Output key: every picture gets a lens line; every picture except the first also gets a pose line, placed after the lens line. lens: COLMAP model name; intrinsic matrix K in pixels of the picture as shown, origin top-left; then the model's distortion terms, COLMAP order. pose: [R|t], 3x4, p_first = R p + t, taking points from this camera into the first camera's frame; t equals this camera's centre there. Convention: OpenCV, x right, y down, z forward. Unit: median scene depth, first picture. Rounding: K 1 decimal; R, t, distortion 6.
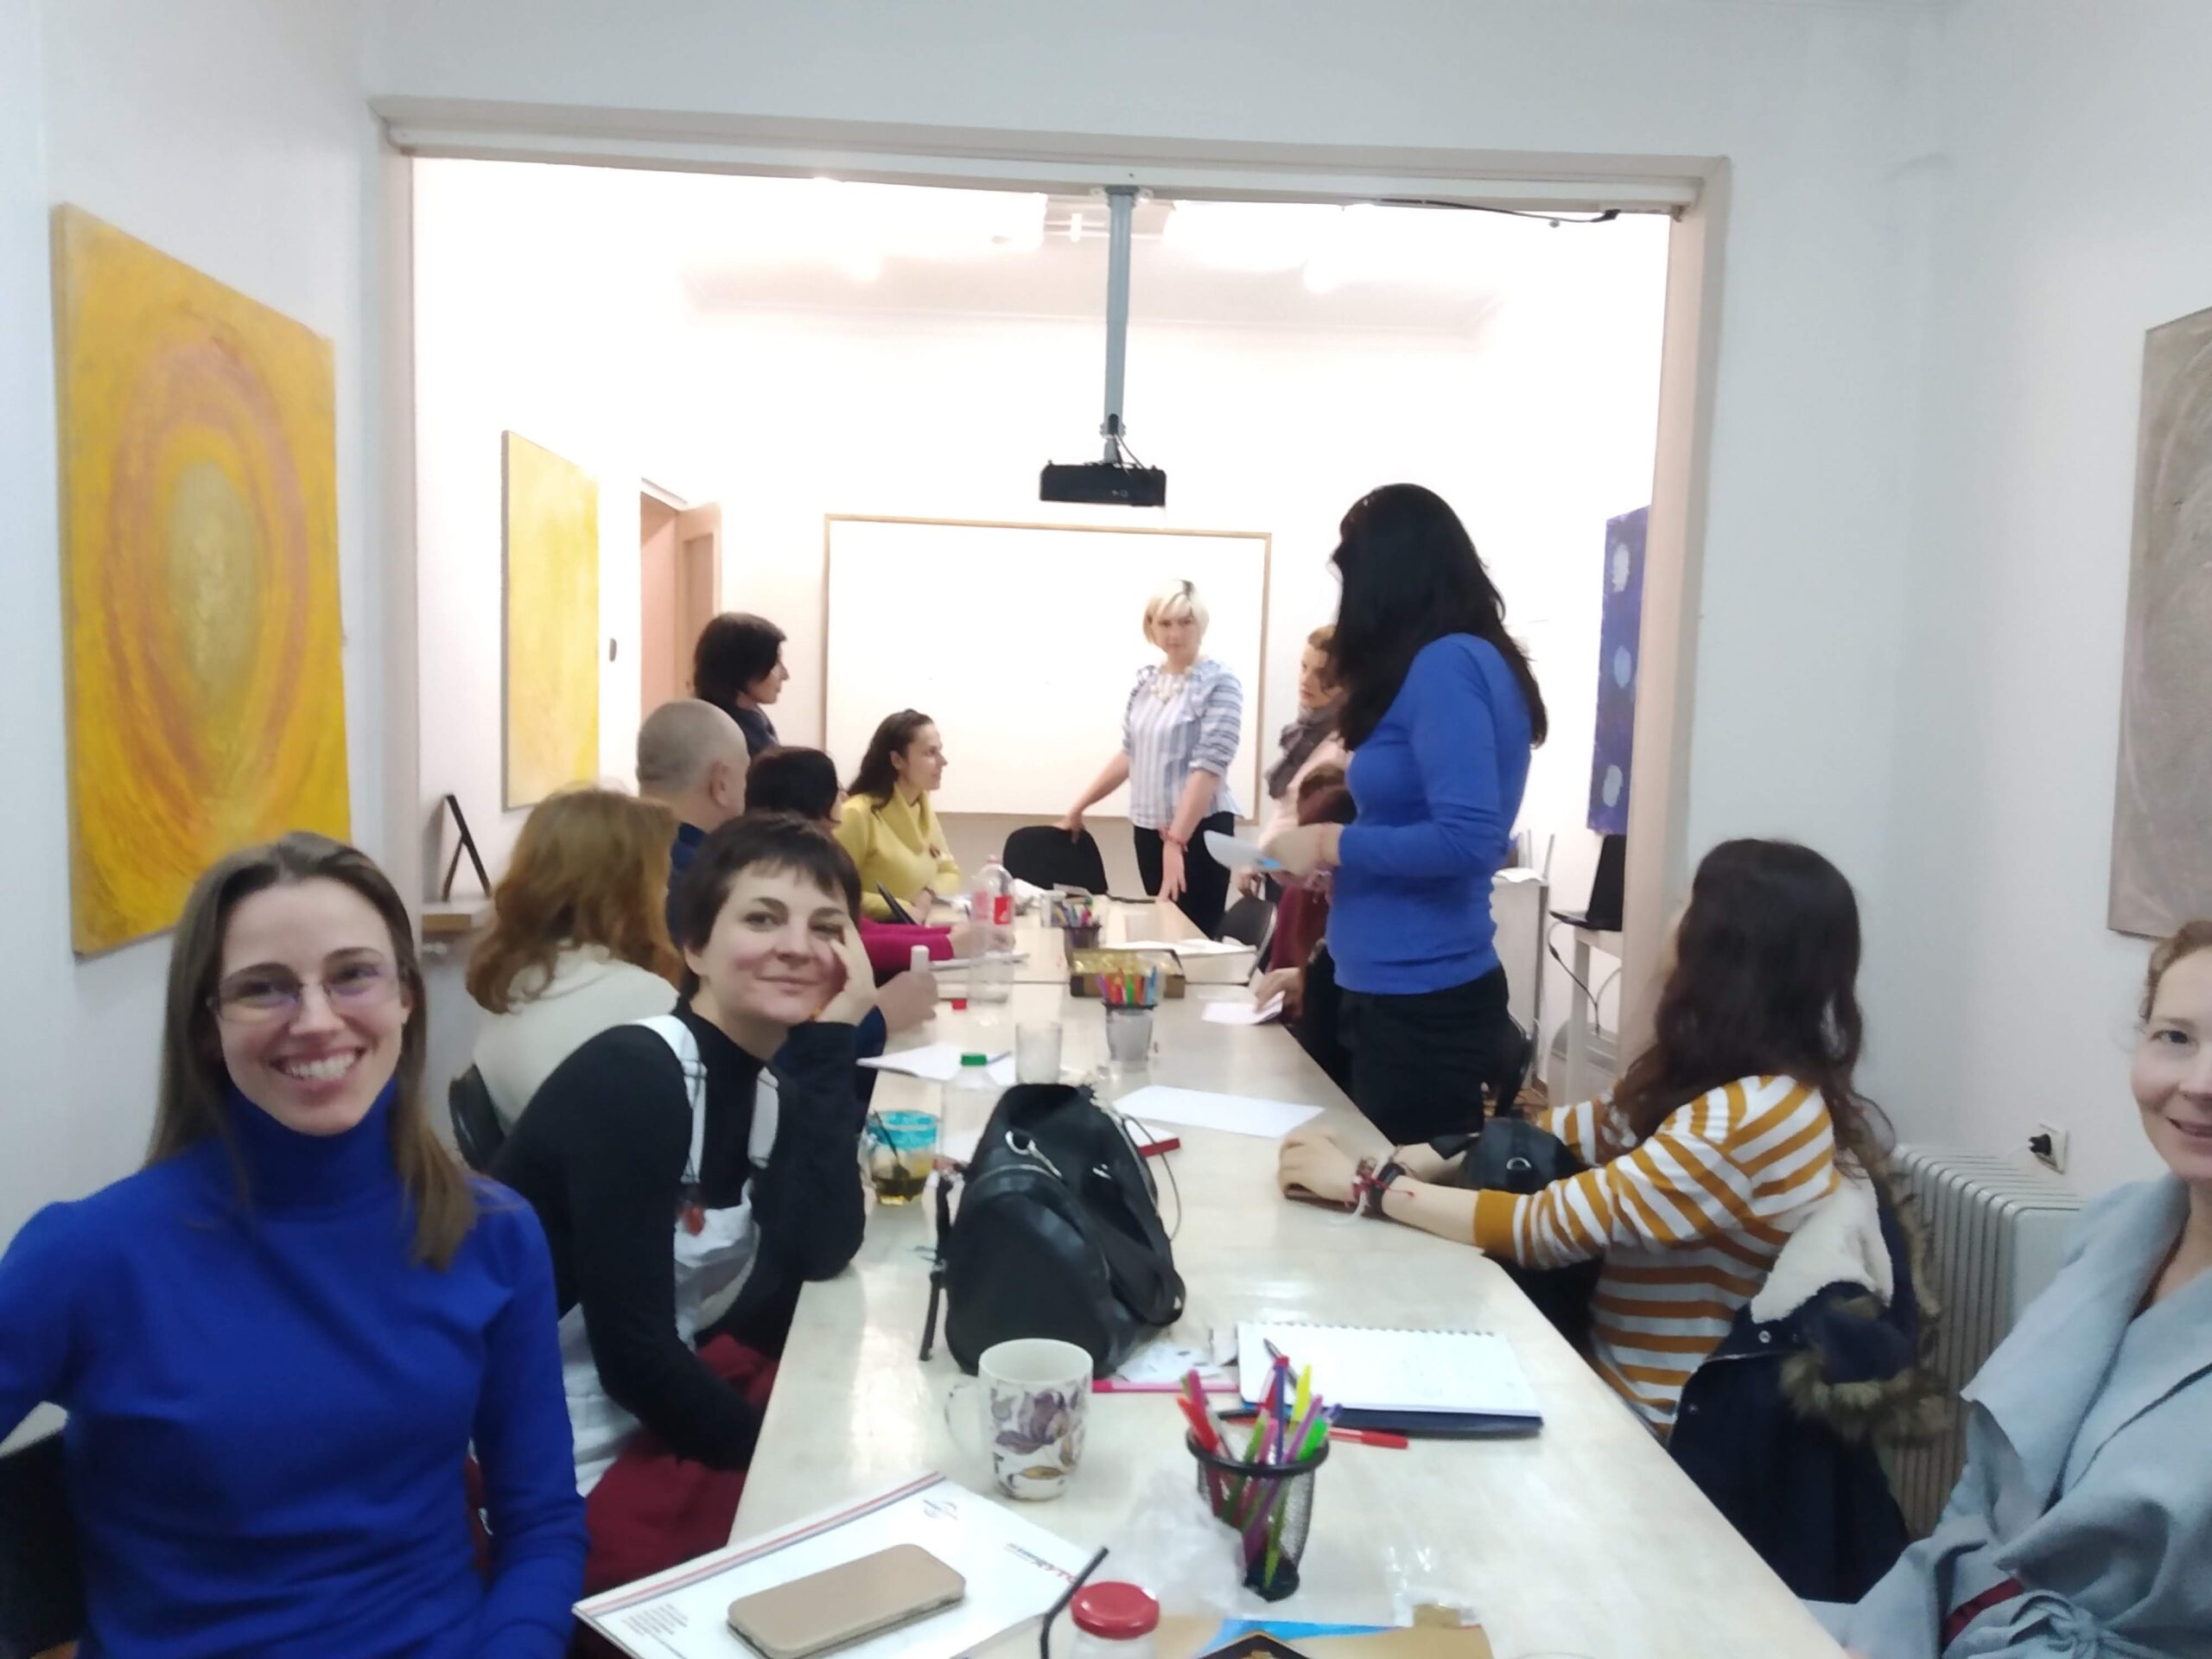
lens RADIAL K [[1715.7, 0, 1142.7], [0, 1715.7, 899.2], [0, 0, 1]] dist [0.006511, -0.044595]
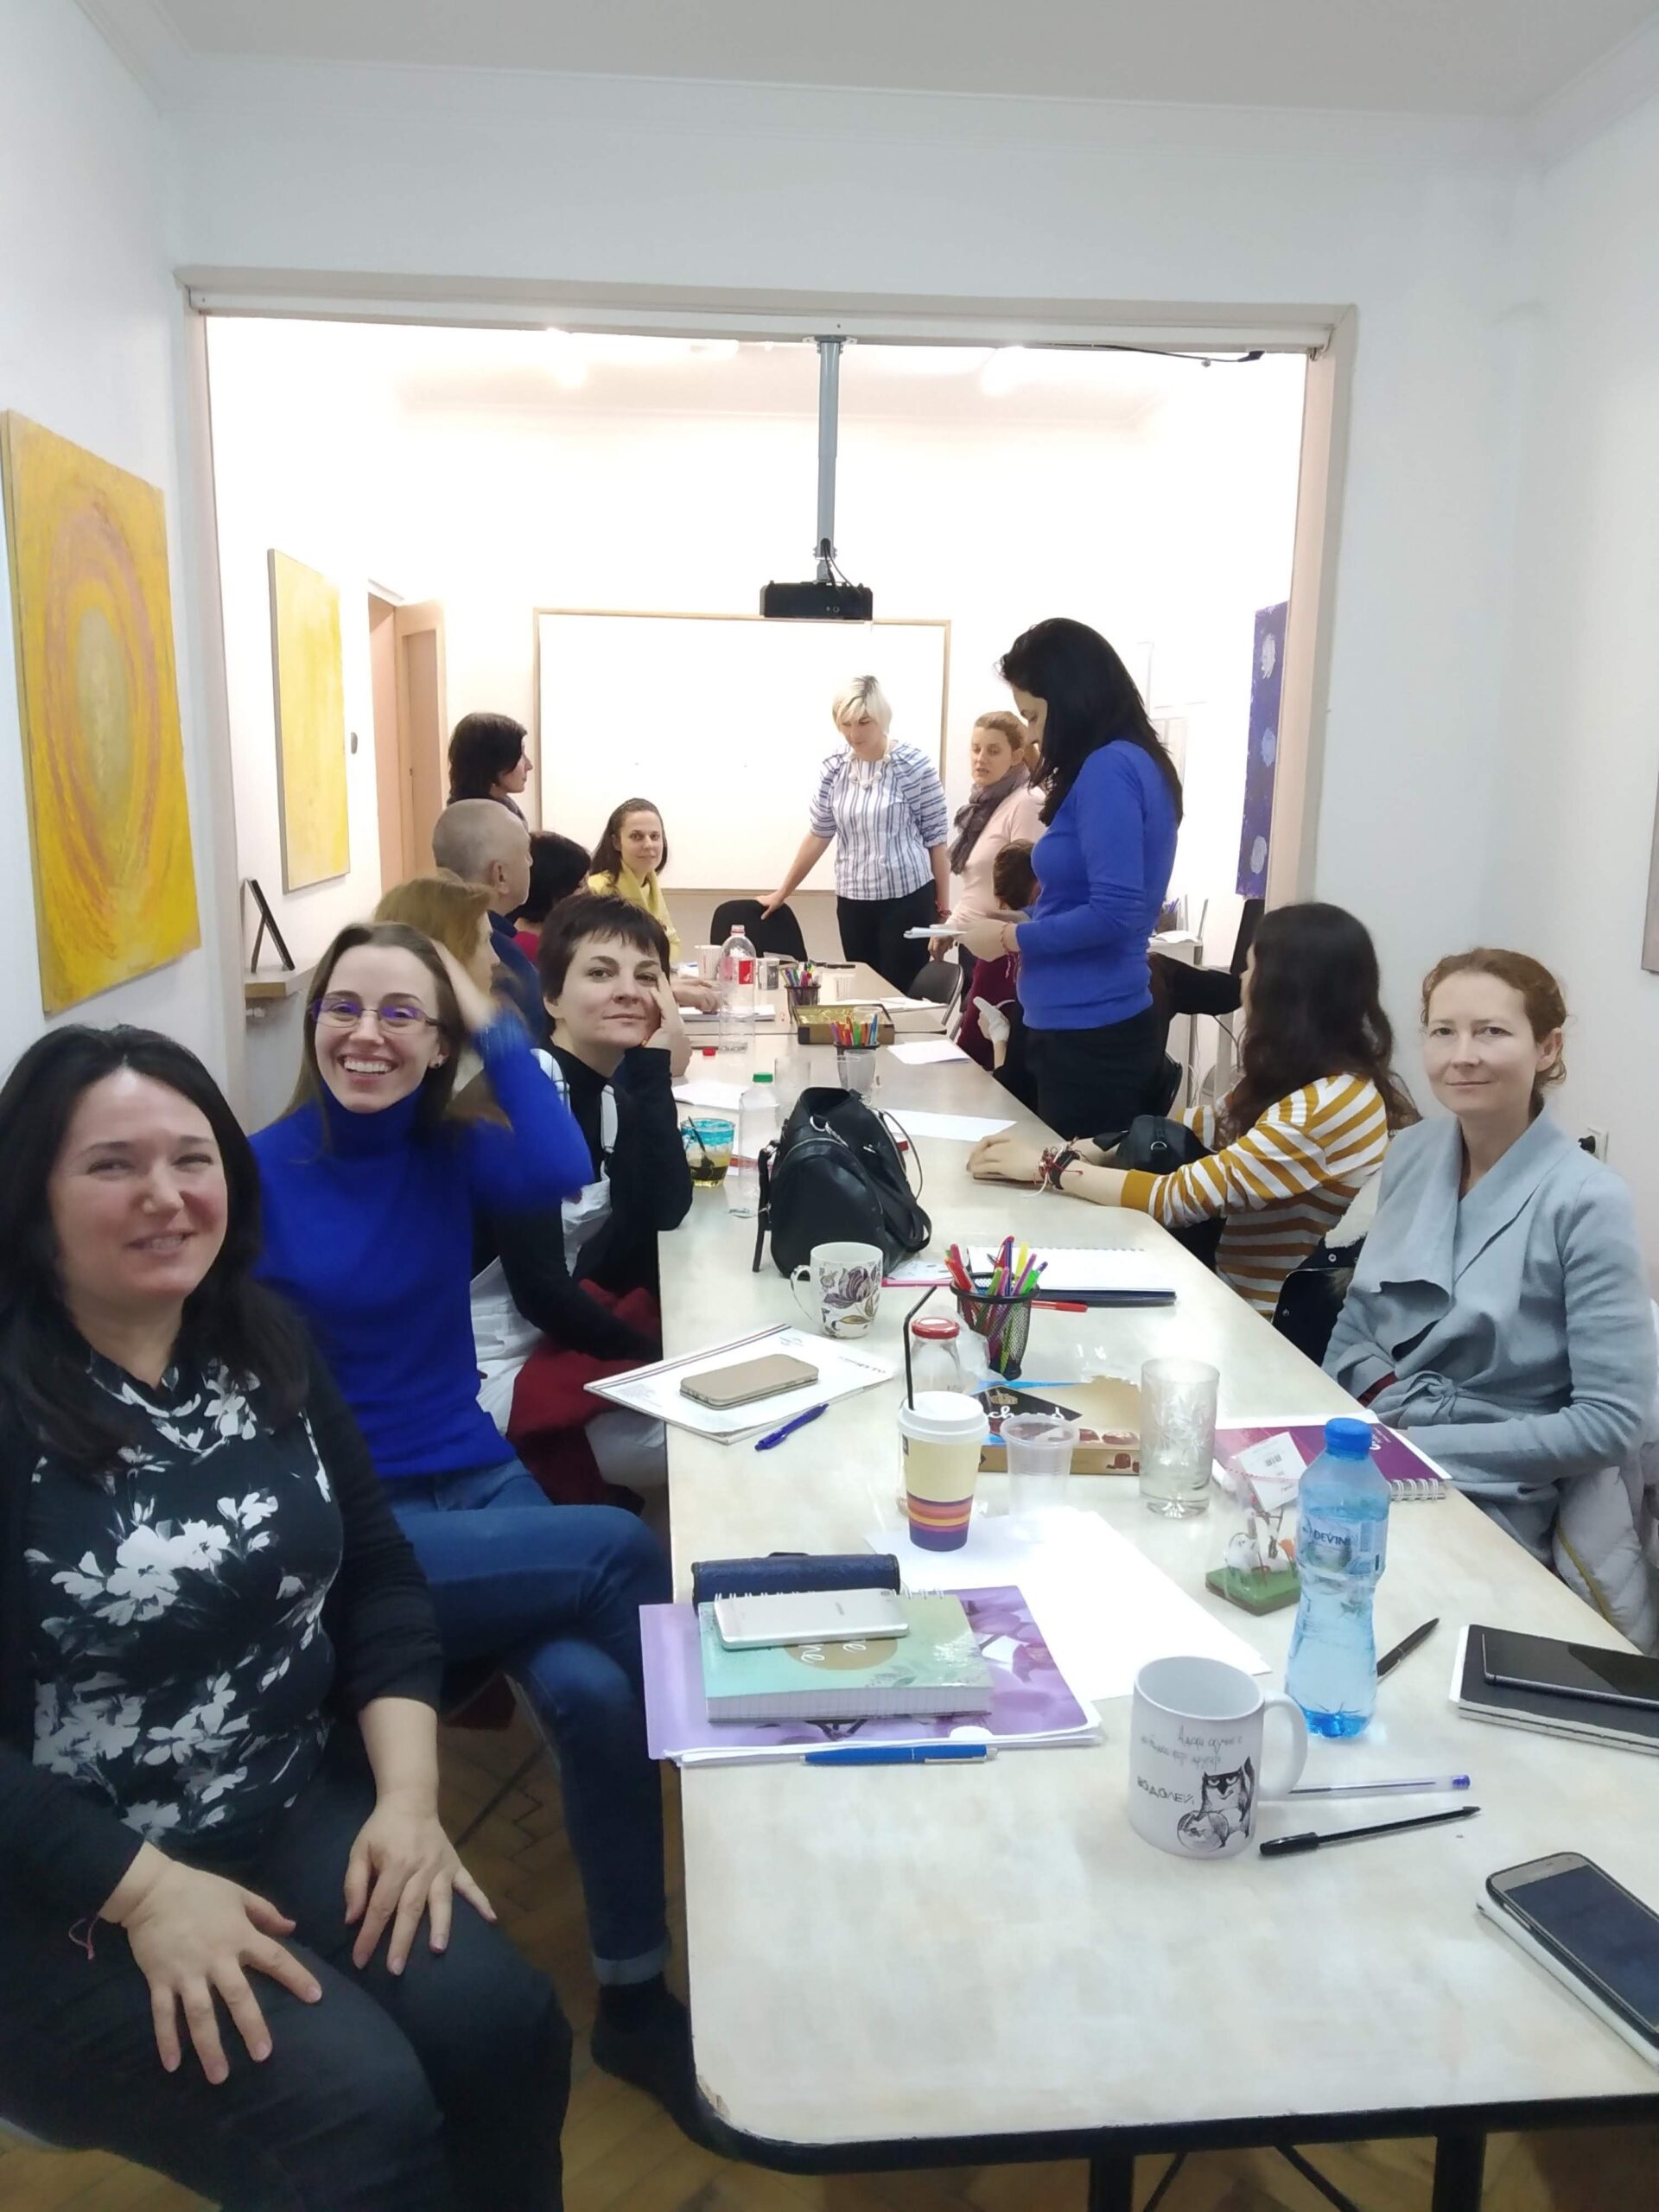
lens RADIAL K [[1715.7, 0, 835.1], [0, 1715.7, 1174.8], [0, 0, 1]] dist [0.006511, -0.044595]
pose [[0.999708, -0.018489, 0.015583, -0.038899], [0.016517, 0.992838, 0.118320, 0.006871], [-0.017659, -0.118028, 0.992853, -0.213173]]
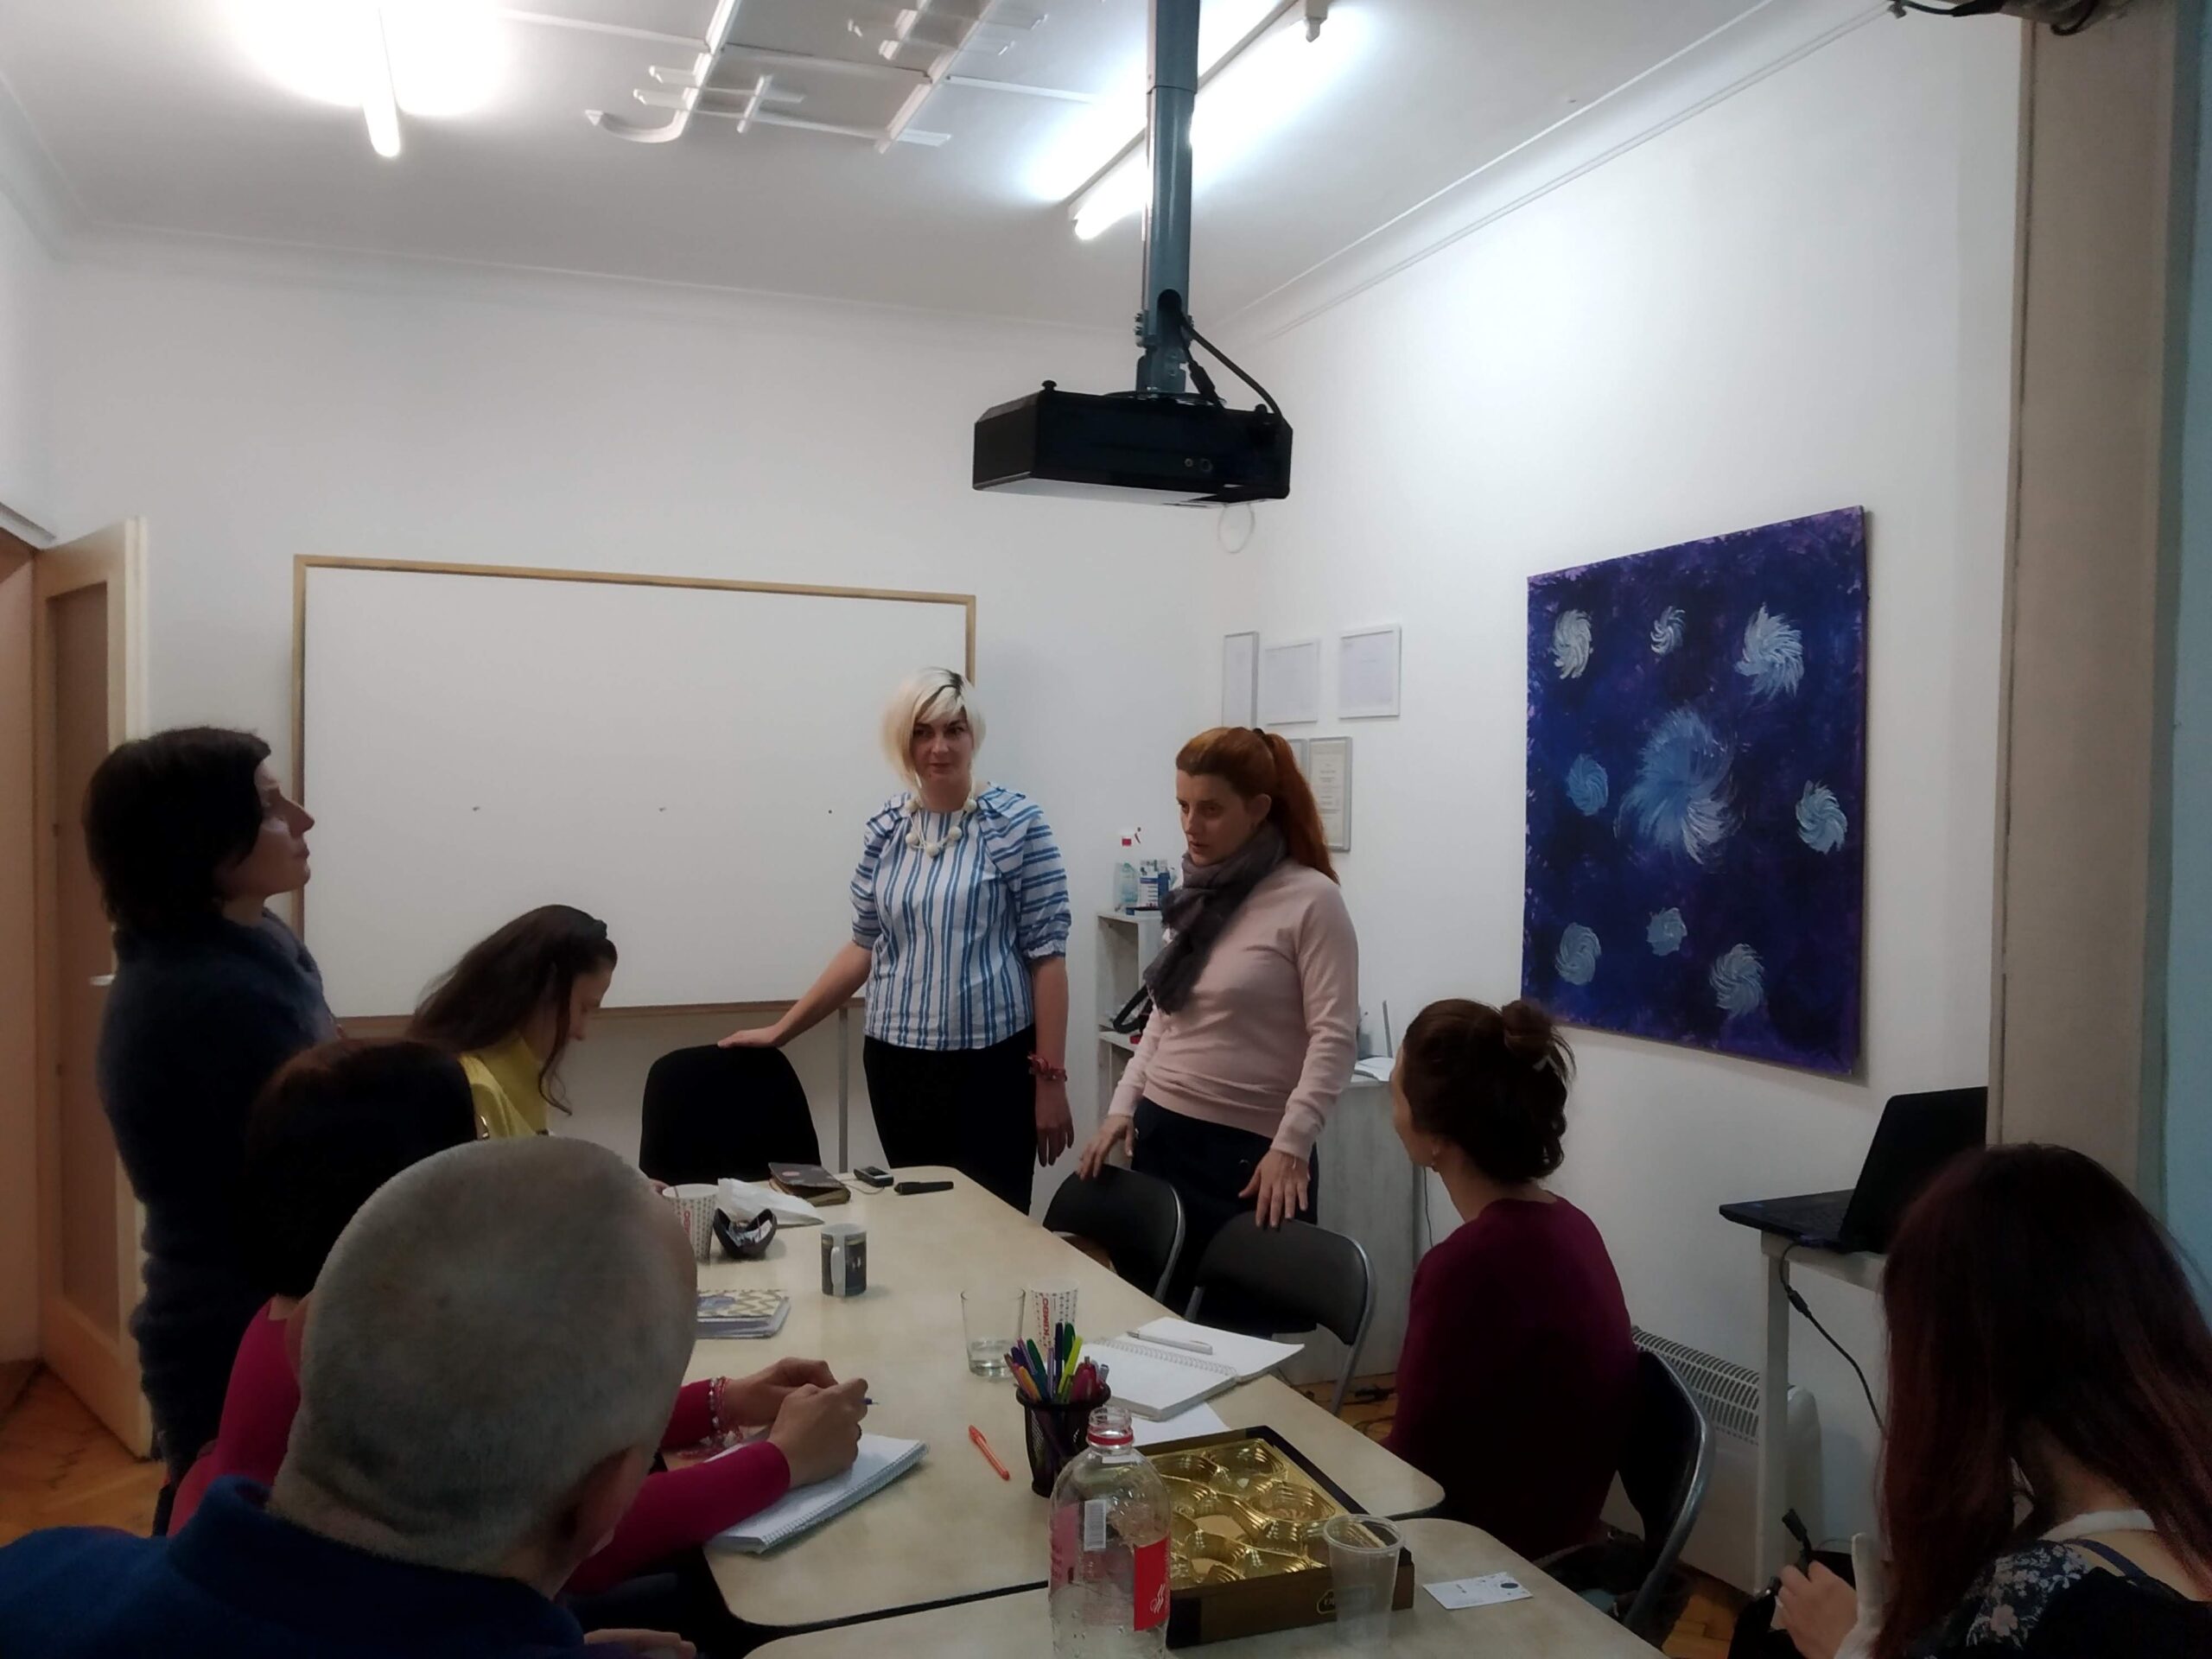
lens RADIAL K [[1715.7, 0, 1053.3], [0, 1715.7, 851.3], [0, 0, 1]] dist [0.006511, -0.044595]
pose [[0.958846, -0.029609, 0.282379, -0.189728], [0.050679, 0.996424, -0.067604, -0.113730], [-0.279367, 0.079133, 0.956918, 0.624092]]
